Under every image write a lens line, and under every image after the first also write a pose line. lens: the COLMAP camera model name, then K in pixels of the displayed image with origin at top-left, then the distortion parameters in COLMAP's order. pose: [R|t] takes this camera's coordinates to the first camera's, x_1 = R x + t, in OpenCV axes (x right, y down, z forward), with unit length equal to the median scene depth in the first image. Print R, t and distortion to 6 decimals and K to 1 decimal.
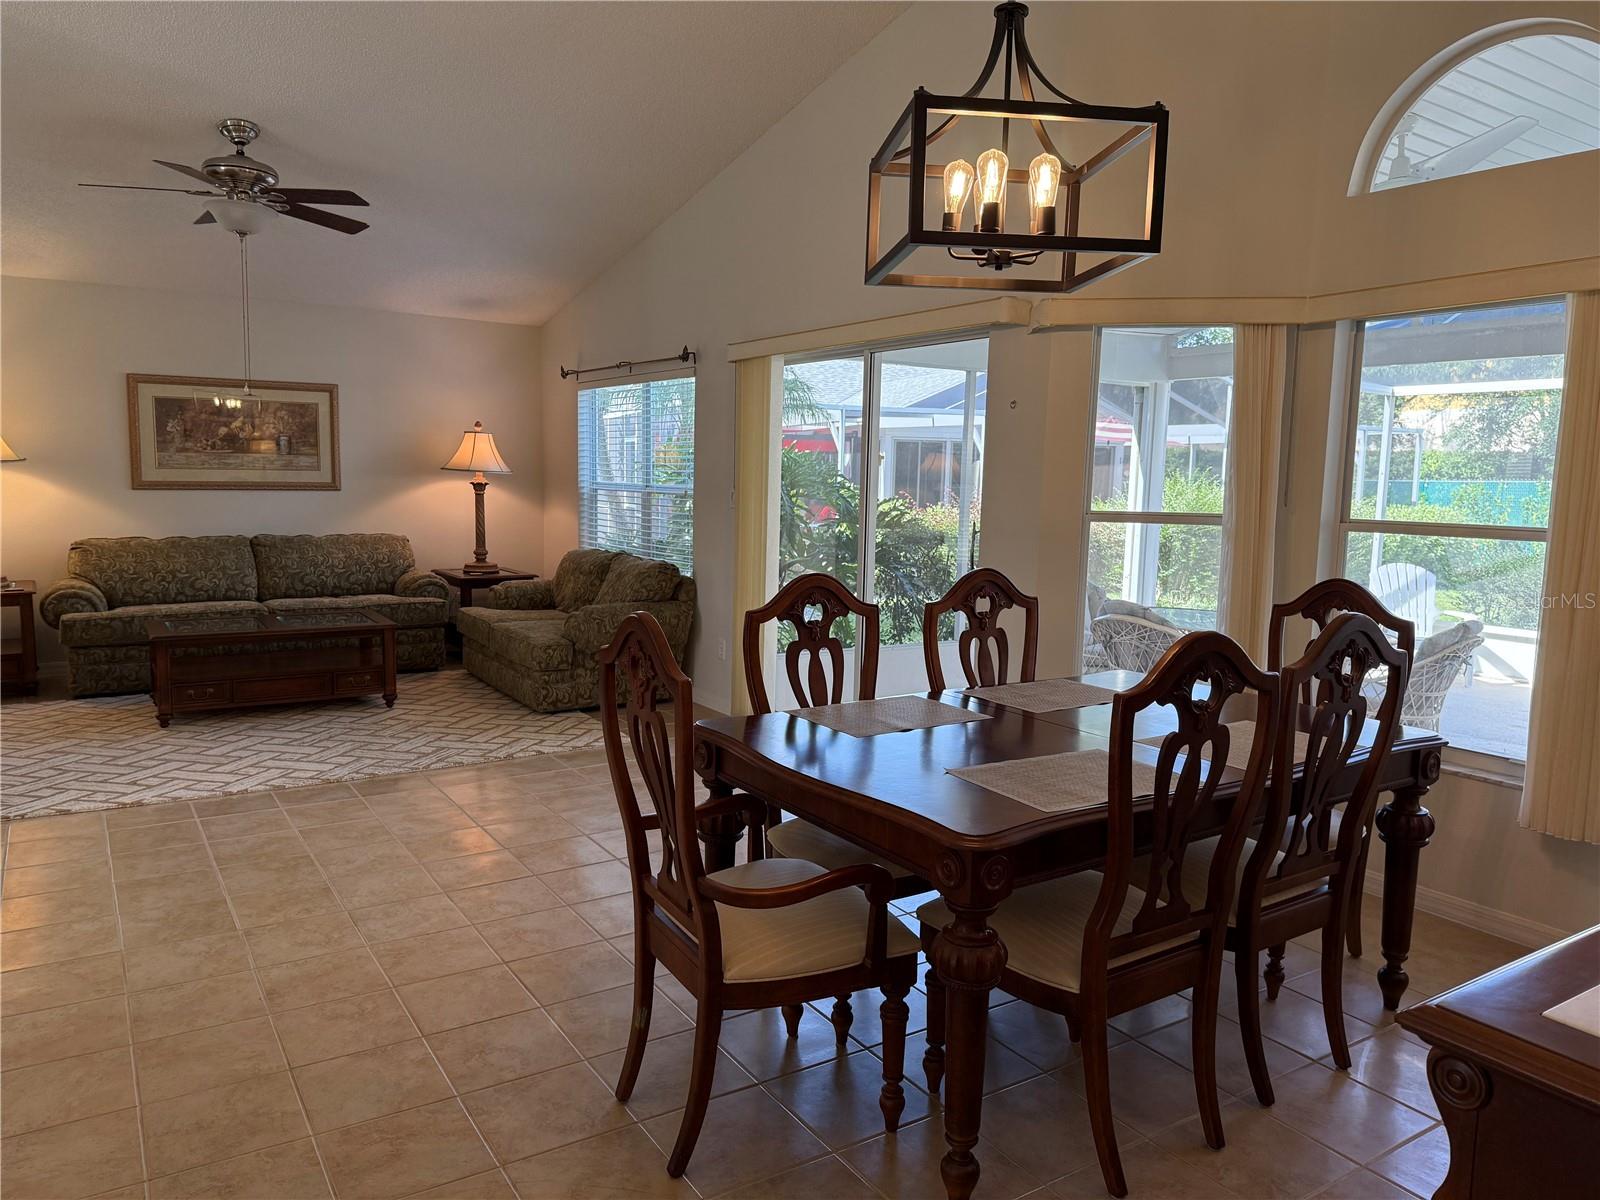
lens RADIAL K [[1112.3, 0, 782.4], [0, 1112.3, 586.6], [0, 0, 1]] dist [0.013331, -0.072418]
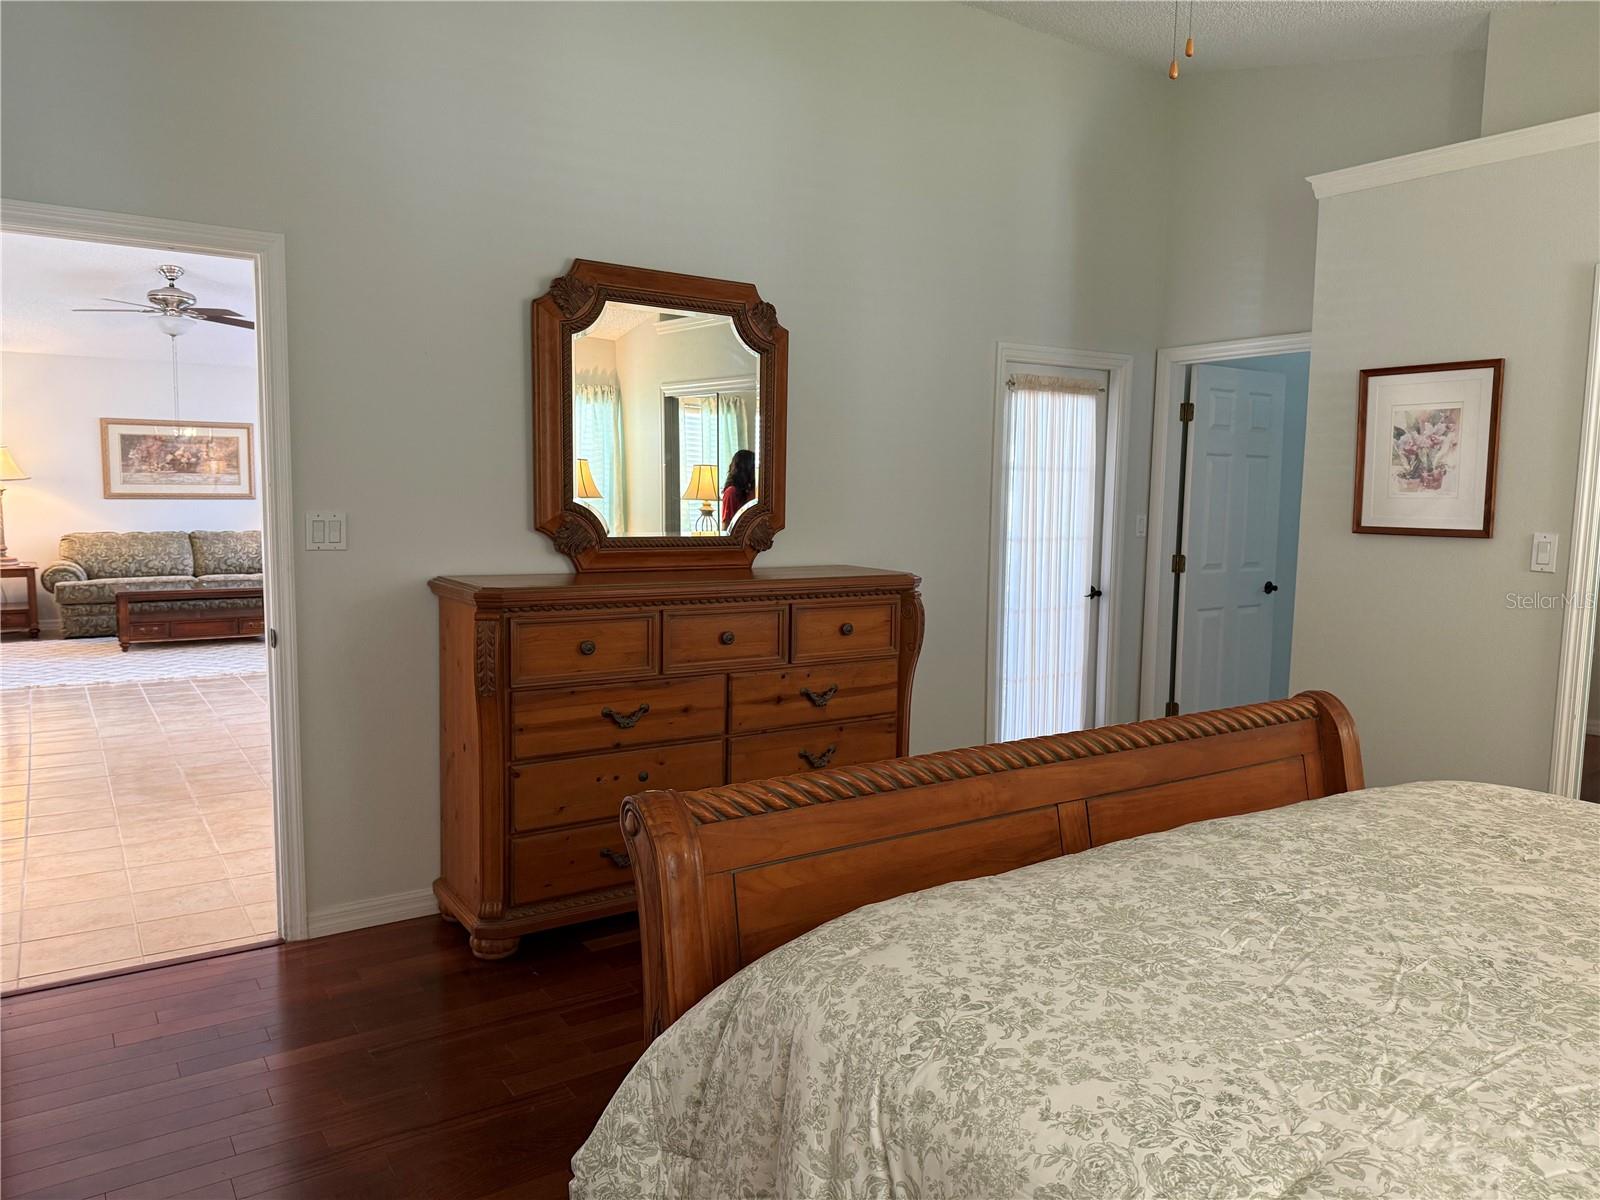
lens RADIAL K [[1112.3, 0, 810.7], [0, 1112.3, 599.2], [0, 0, 1]] dist [0.013331, -0.072418]
pose [[0.999354, -0.004457, 0.035673, 0.298648], [0.004594, 0.999982, -0.003739, 0.056615], [-0.035656, 0.003900, 0.999357, -0.500264]]
